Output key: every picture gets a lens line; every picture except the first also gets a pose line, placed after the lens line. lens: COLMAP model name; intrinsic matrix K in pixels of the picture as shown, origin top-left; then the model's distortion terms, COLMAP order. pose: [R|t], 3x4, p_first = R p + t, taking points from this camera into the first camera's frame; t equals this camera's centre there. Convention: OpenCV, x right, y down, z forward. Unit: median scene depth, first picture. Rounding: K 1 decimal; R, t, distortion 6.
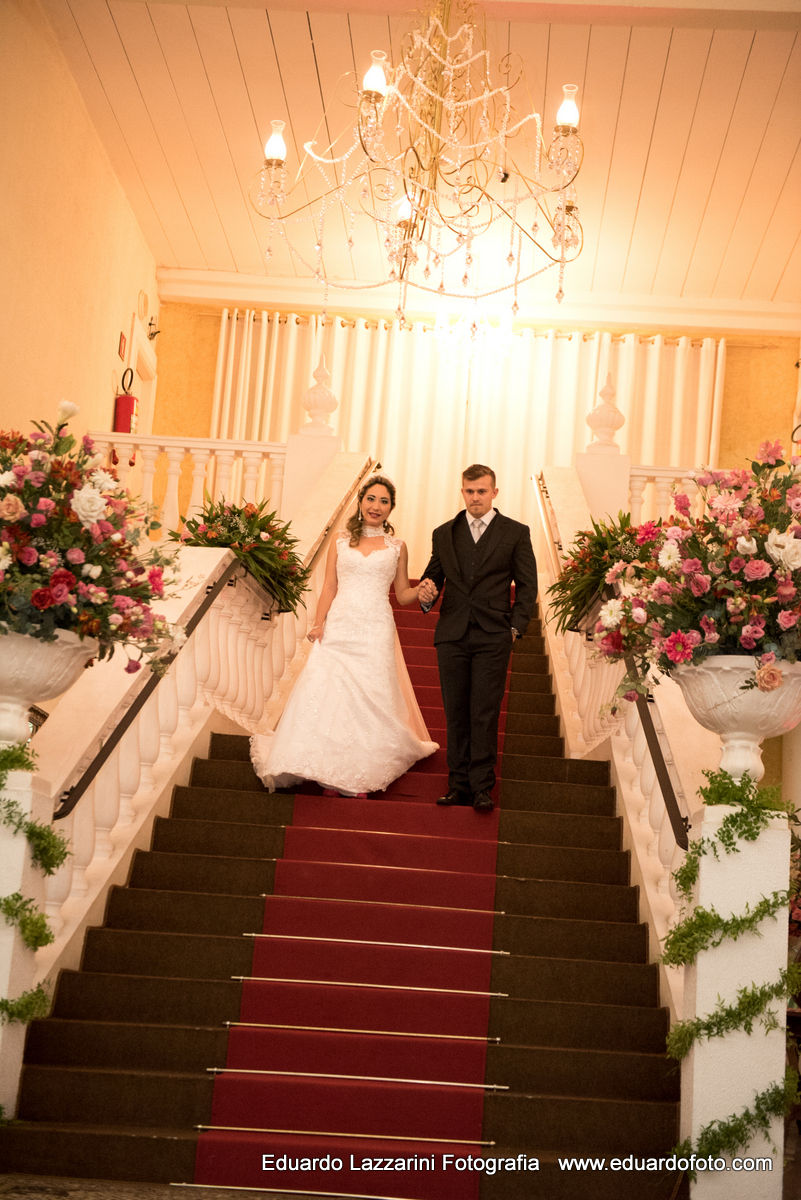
lens RADIAL K [[1860.6, 0, 400.2], [0, 1860.6, 599.1], [0, 0, 1]] dist [0.124111, 0.000000]
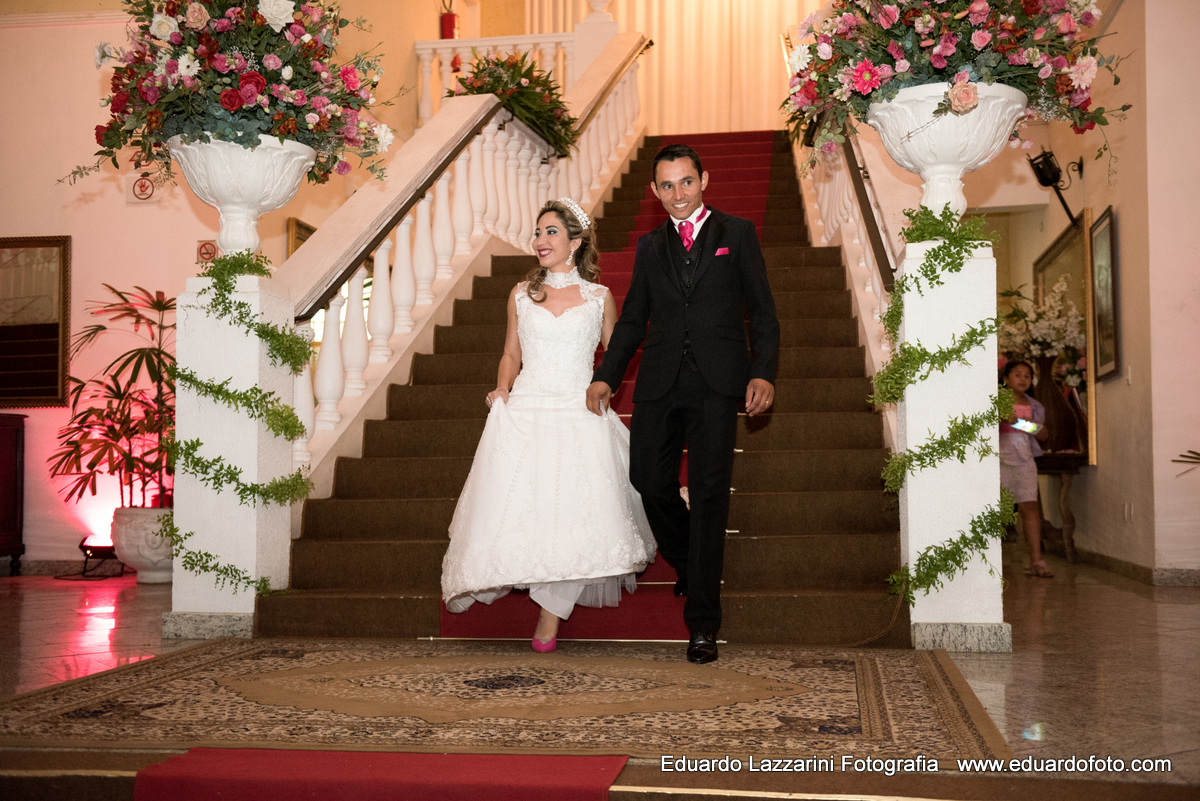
lens RADIAL K [[1296.4, 0, 601.9], [0, 1296.4, 401.8], [0, 0, 1]] dist [0.054600, 0.000000]
pose [[0.989892, -0.083286, -0.114794, 0.075805], [0.099045, 0.985296, 0.139222, 0.081910], [0.101511, -0.149184, 0.983585, 0.293395]]
